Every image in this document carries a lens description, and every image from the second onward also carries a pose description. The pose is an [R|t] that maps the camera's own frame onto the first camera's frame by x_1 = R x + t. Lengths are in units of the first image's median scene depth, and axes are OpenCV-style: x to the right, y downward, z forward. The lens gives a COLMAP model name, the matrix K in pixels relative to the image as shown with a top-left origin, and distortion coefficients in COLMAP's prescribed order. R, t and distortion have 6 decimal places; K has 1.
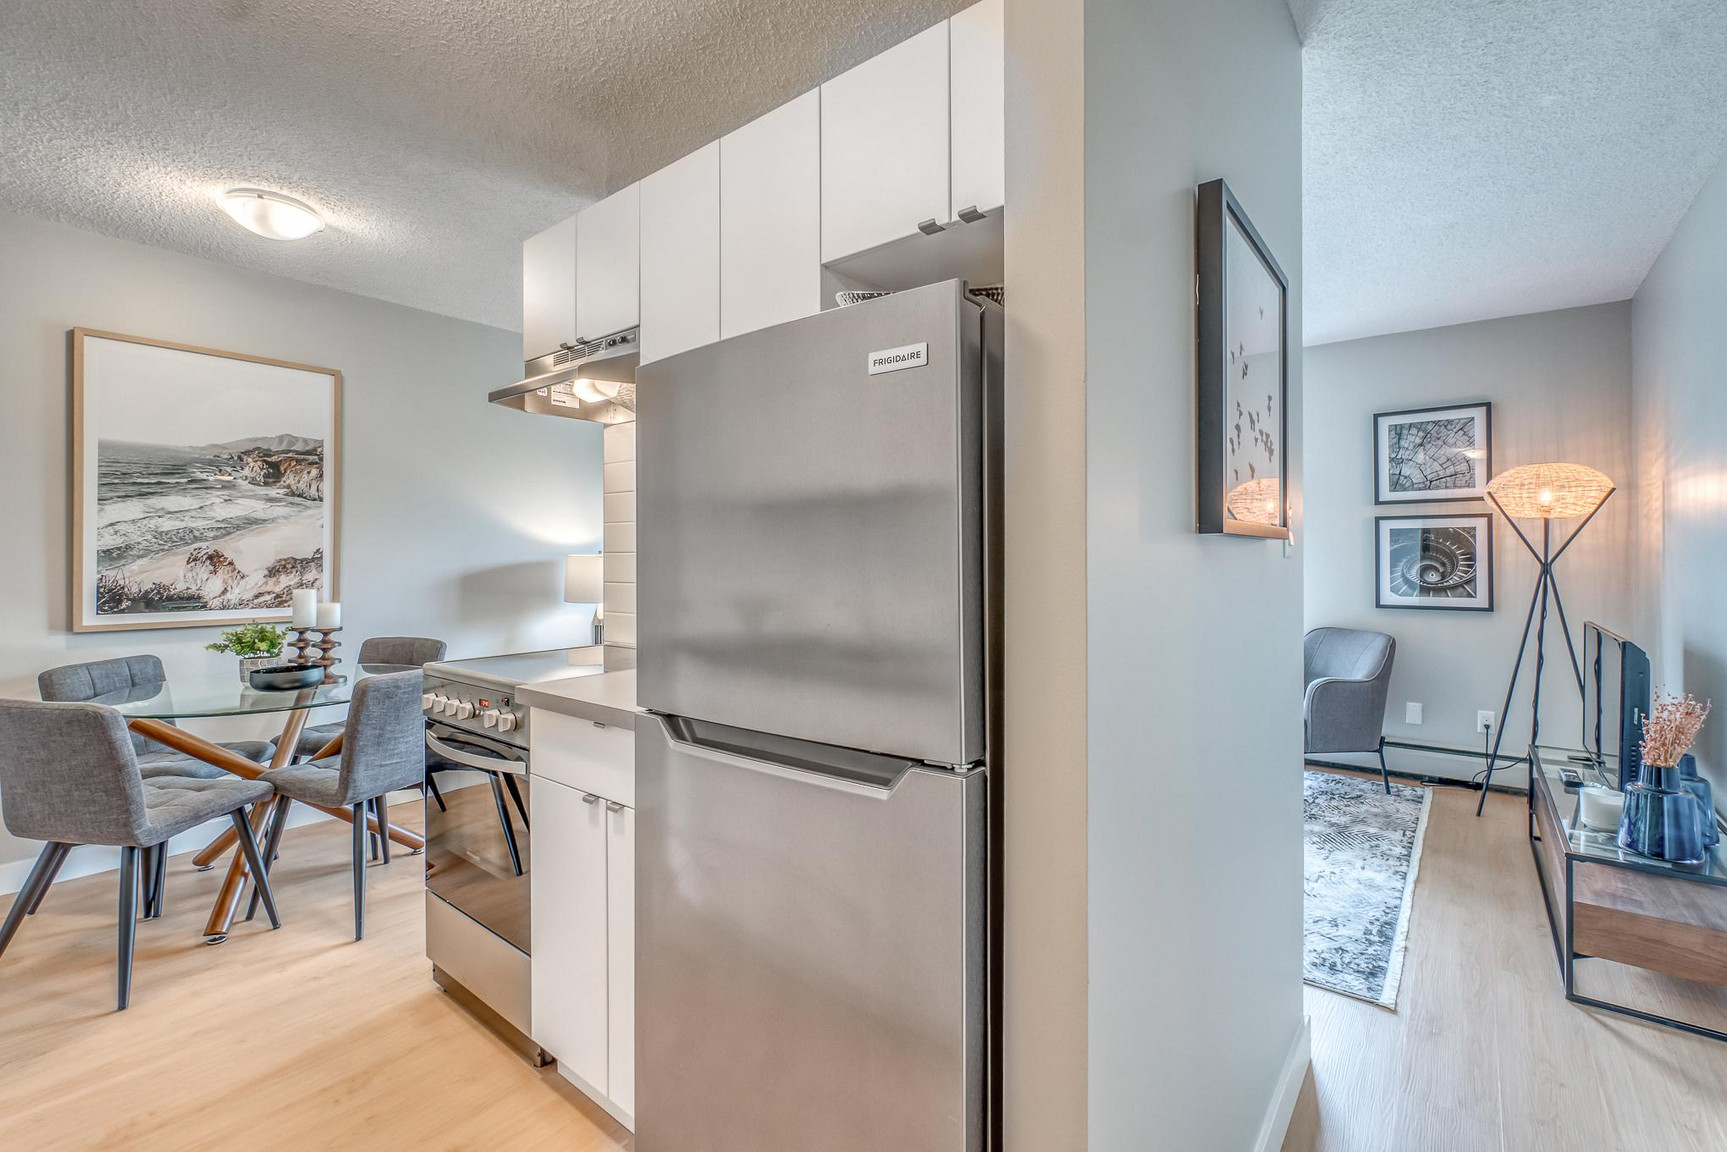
lens RADIAL K [[751.8, 0, 866.7], [0, 751.8, 568.2], [0, 0, 1]] dist [0.000731, -0.001211]
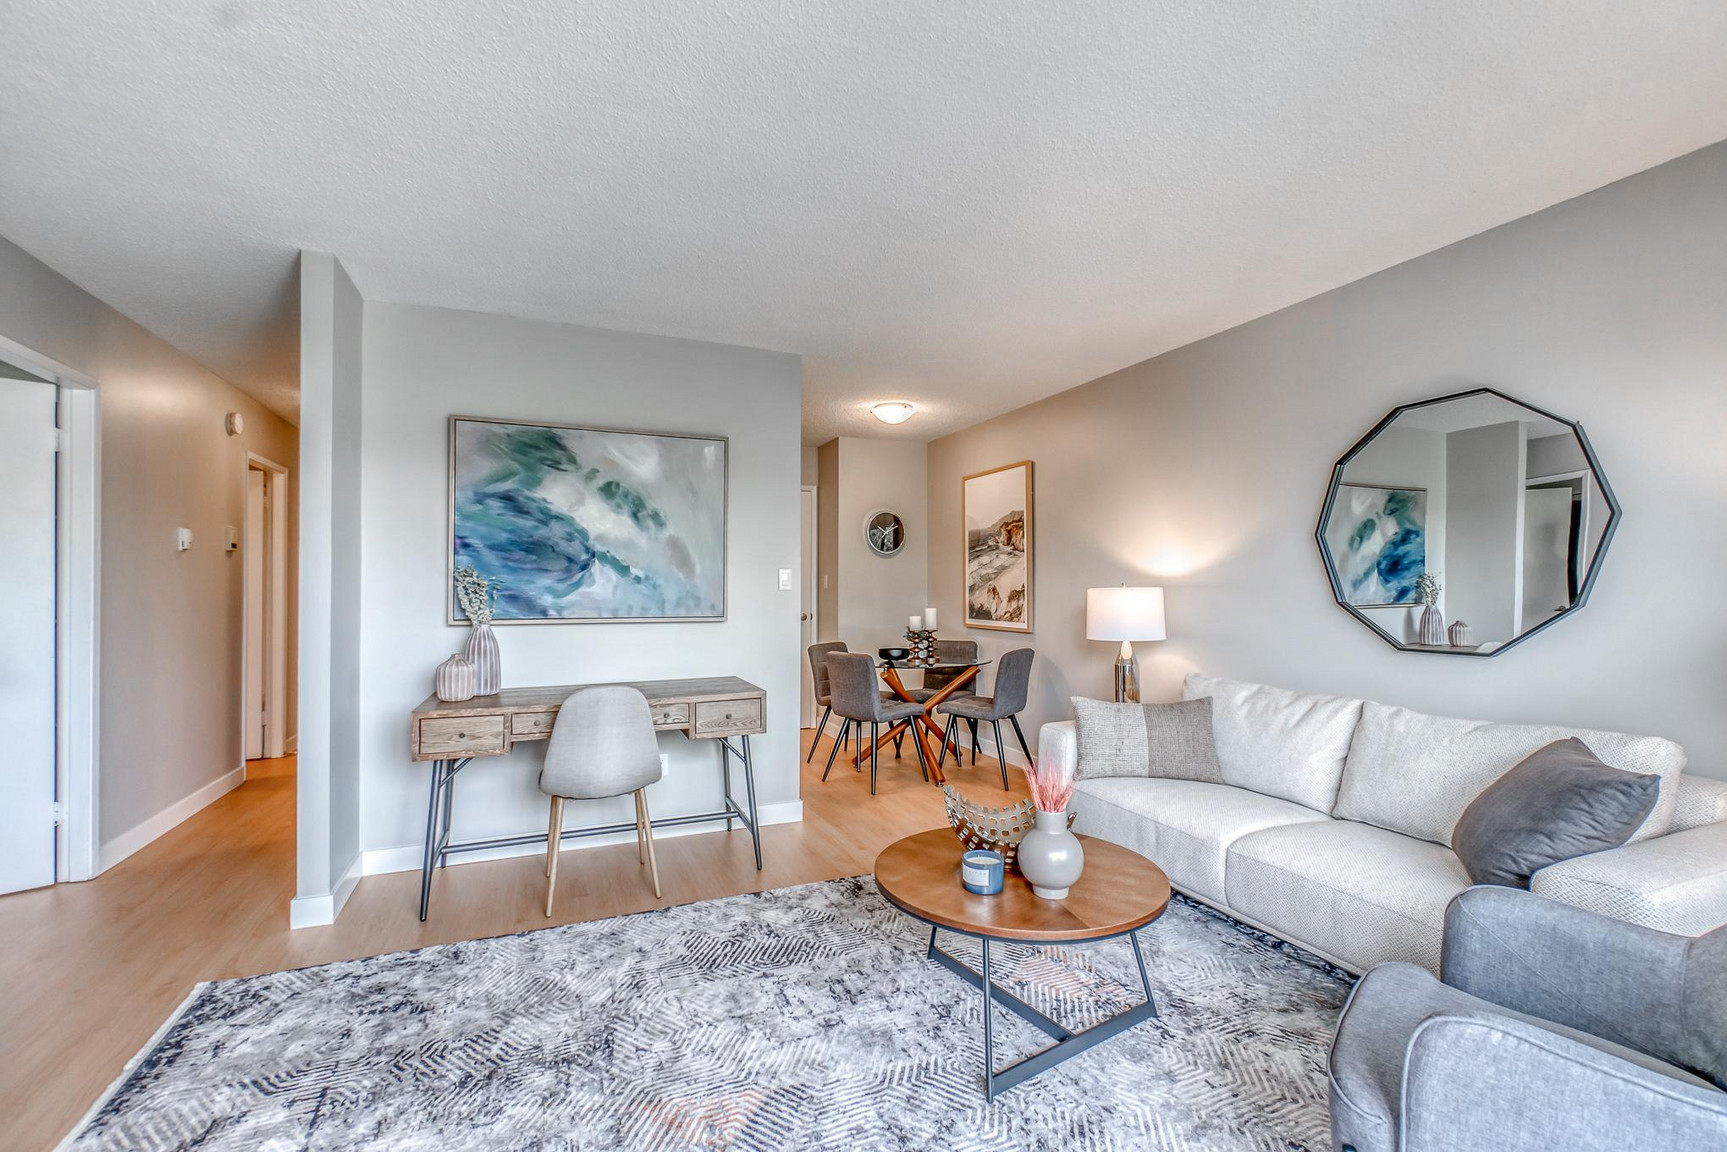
lens RADIAL K [[751.8, 0, 868.3], [0, 751.8, 581.6], [0, 0, 1]] dist [0.000731, -0.001211]
pose [[-0.470524, -0.003832, -0.882379, 0.777578], [-0.008138, 0.999967, -0.000003, -0.030554], [0.882350, 0.007179, -0.470540, 1.539487]]
